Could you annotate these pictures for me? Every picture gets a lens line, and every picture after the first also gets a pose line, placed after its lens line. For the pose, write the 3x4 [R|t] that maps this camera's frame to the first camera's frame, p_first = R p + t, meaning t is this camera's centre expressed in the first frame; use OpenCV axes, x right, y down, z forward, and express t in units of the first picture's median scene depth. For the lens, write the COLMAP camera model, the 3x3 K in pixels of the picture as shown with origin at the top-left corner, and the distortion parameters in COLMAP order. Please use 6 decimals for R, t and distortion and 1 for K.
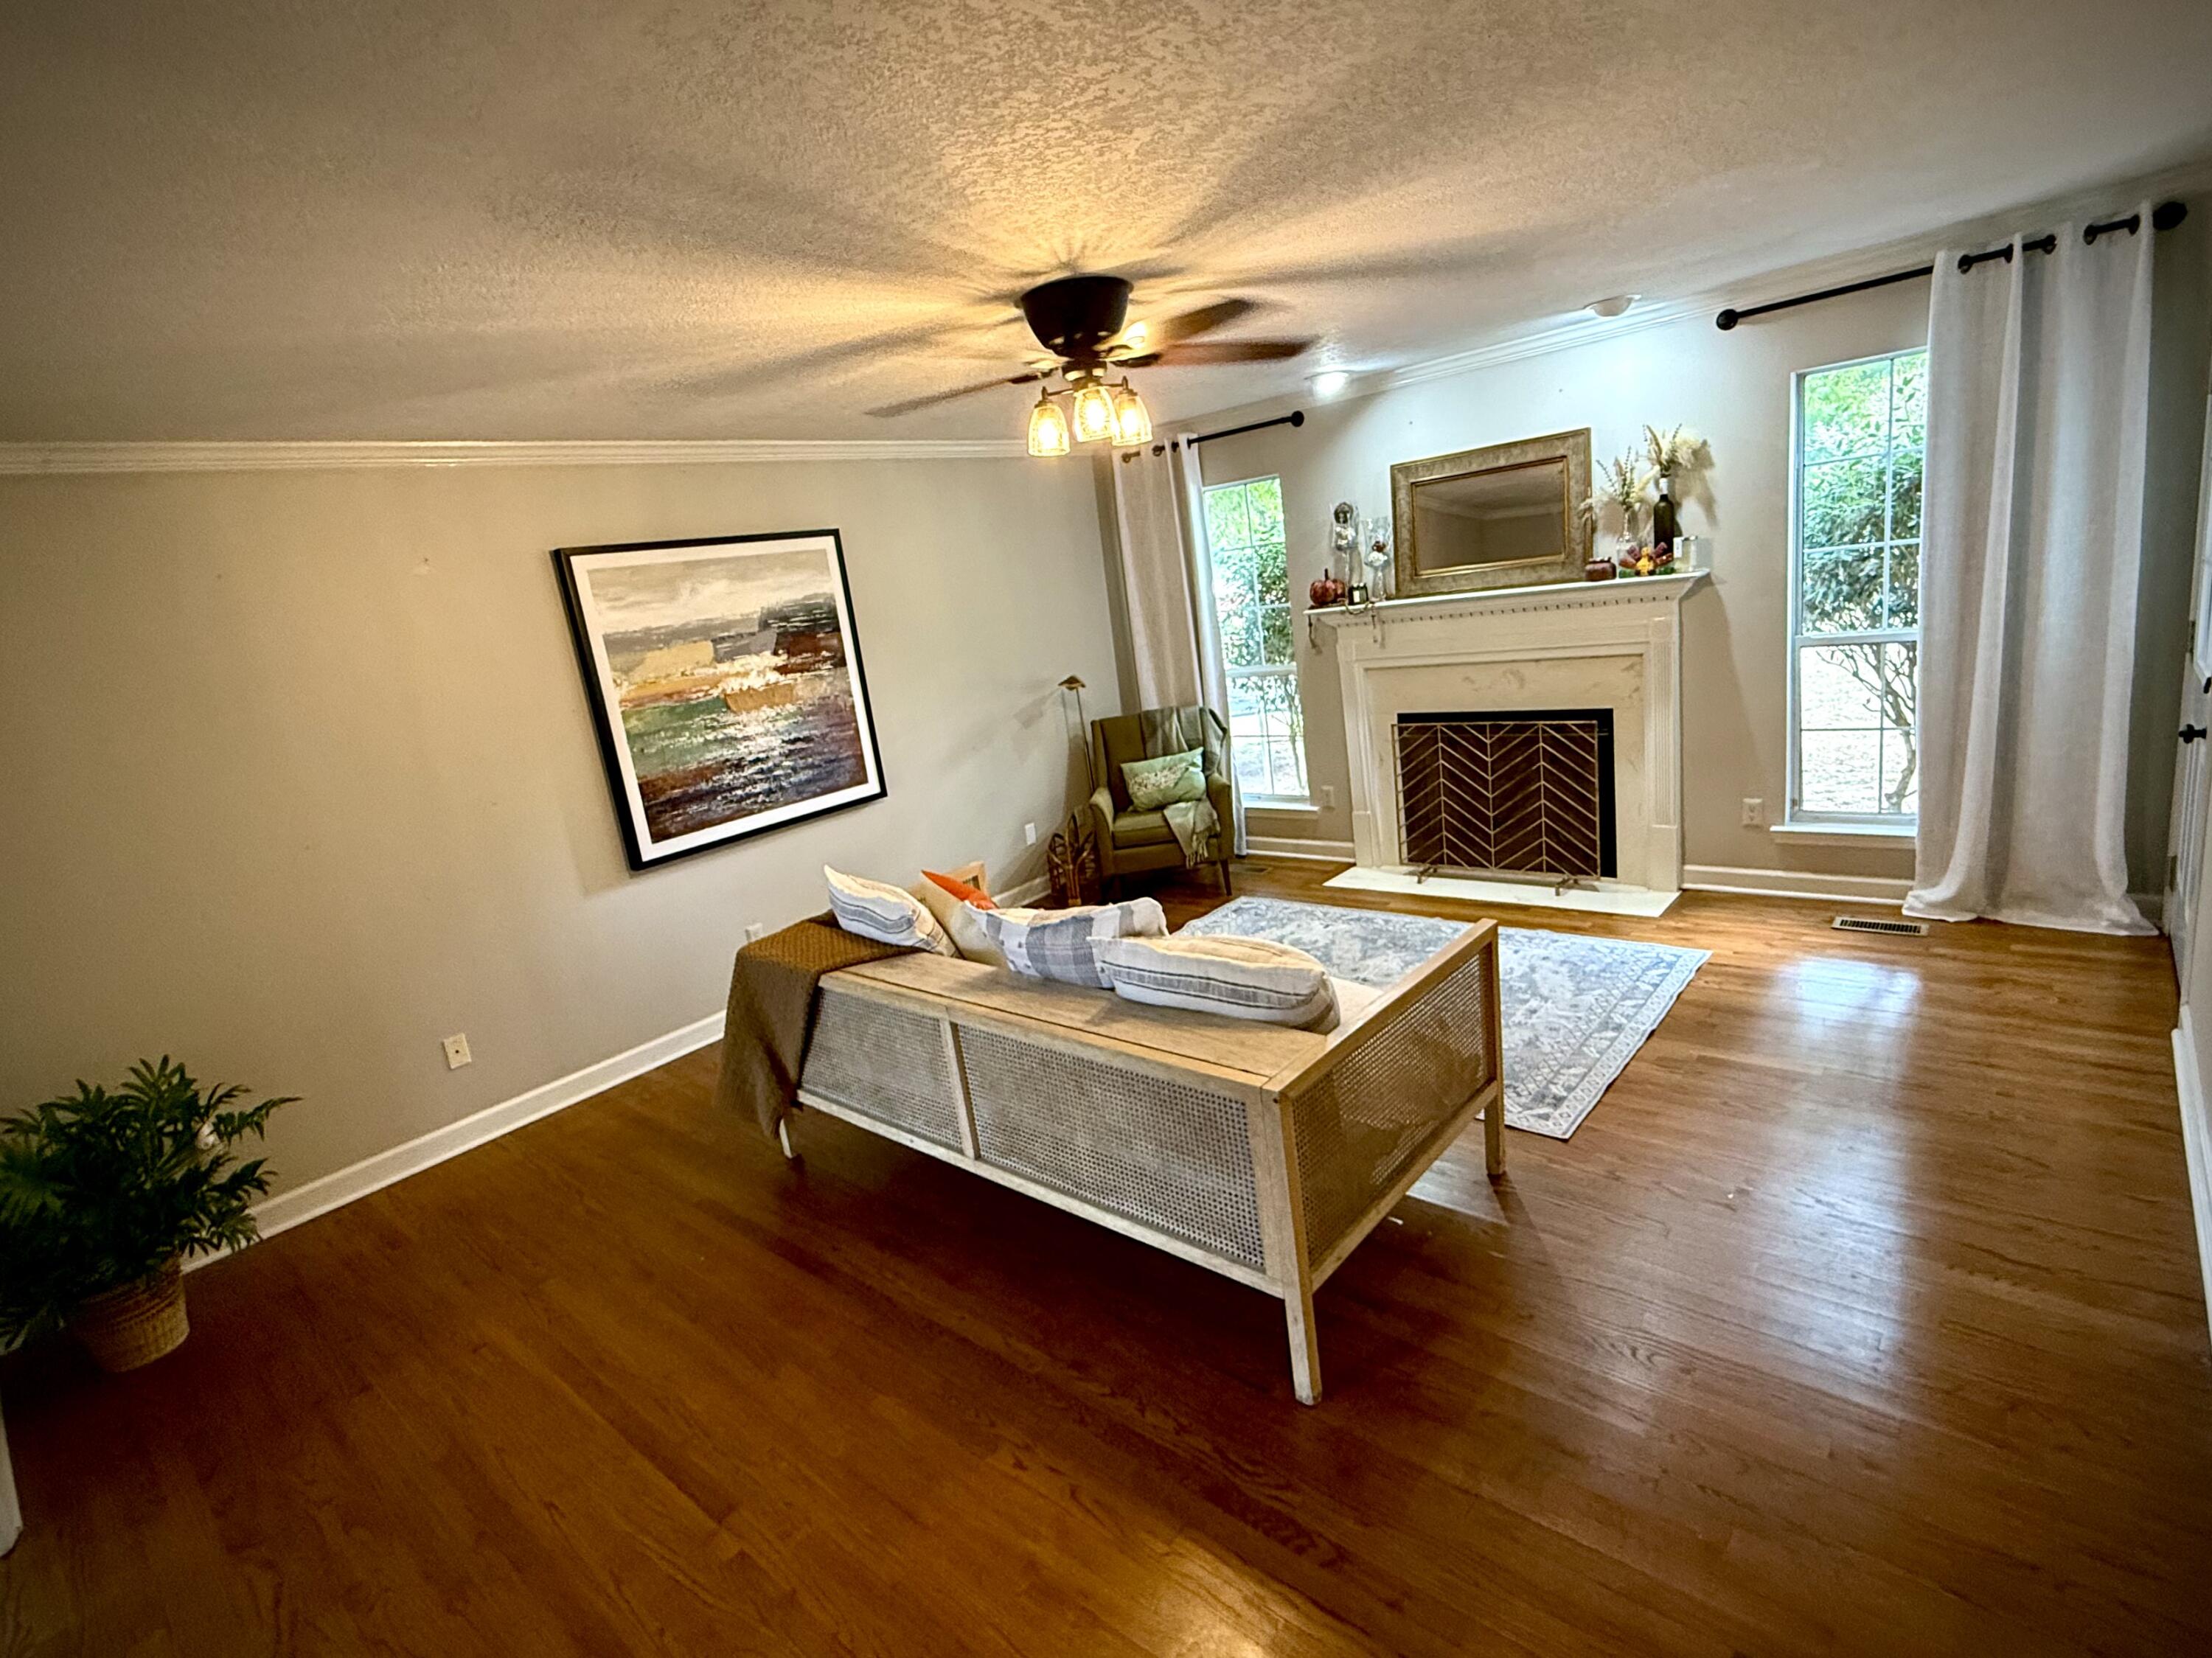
lens RADIAL K [[1077.3, 0, 1104.8], [0, 1077.3, 829.4], [0, 0, 1]] dist [-0.000896, -0.000102]
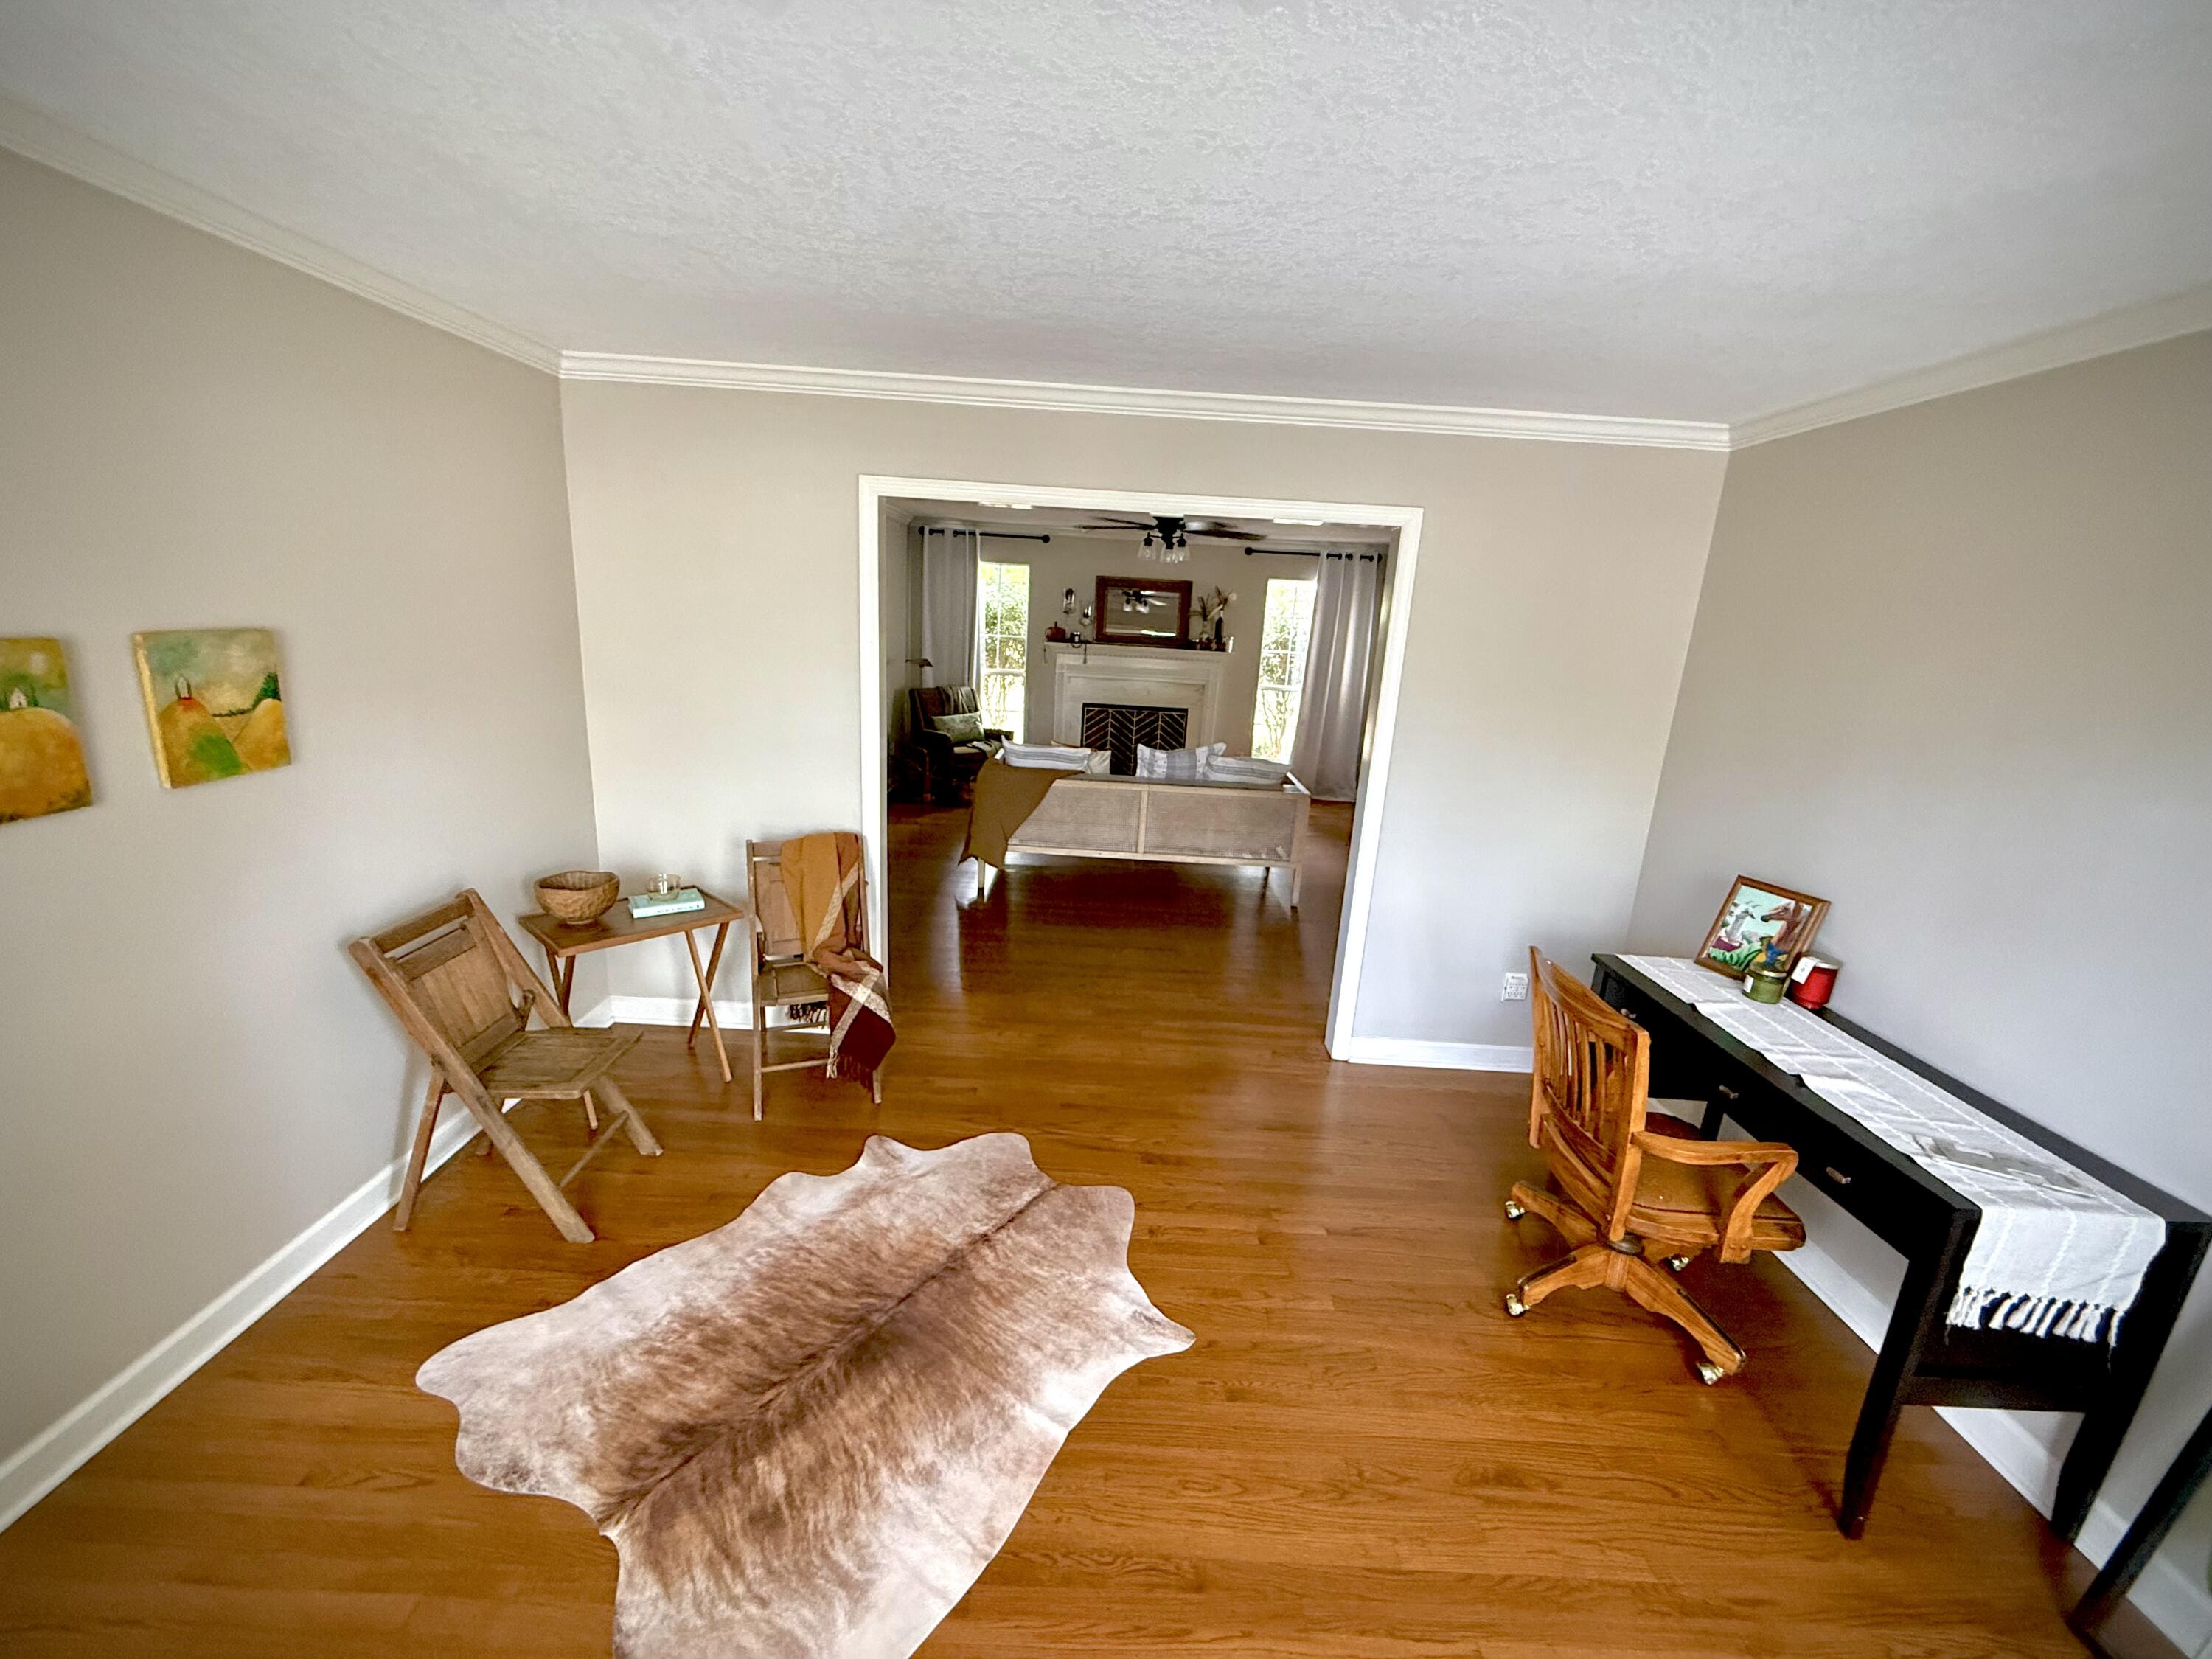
lens RADIAL K [[885.4, 0, 1103.5], [0, 885.4, 830.3], [0, 0, 1]] dist [0.003785, -0.000002]
pose [[0.732576, 0.012943, 0.680563, -0.808923], [-0.001105, 0.999840, -0.017826, 0.156378], [-0.680685, 0.012306, 0.732473, -0.191096]]
